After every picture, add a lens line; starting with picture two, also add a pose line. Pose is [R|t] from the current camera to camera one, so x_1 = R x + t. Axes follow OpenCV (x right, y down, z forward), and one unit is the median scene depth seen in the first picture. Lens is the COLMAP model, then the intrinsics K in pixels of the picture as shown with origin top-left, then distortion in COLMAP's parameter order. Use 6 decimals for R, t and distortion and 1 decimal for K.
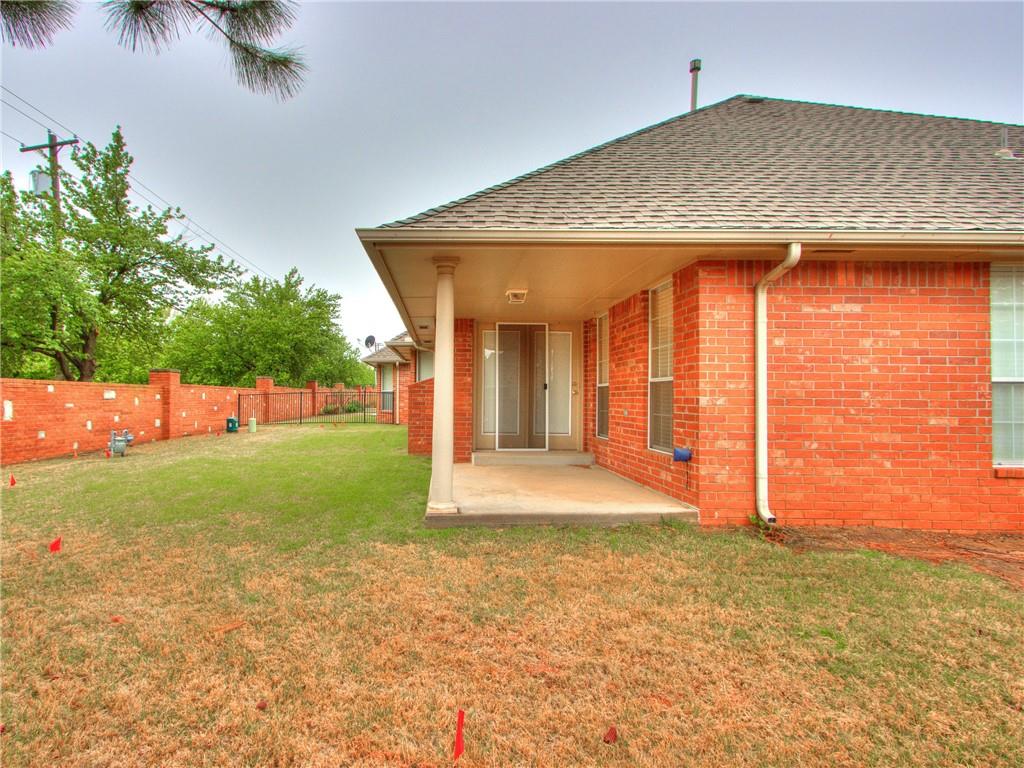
lens RADIAL K [[598.6, 0, 510.2], [0, 598.6, 383.9], [0, 0, 1]] dist [0.001801, 0.001439]
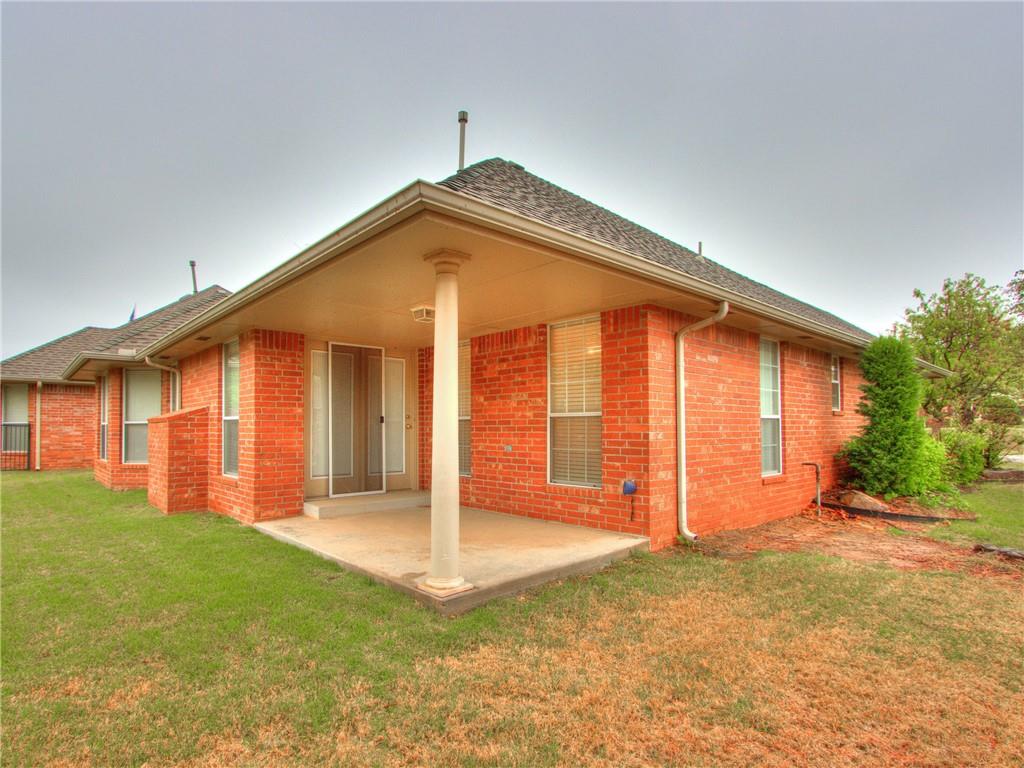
lens RADIAL K [[532.9, 0, 509.5], [0, 532.9, 421.0], [0, 0, 1]] dist [-0.015953, 0.002171]
pose [[0.754496, -0.001506, 0.656303, -0.401443], [-0.008799, 0.999884, 0.012409, -0.006297], [-0.656246, -0.015137, 0.754395, 0.369137]]
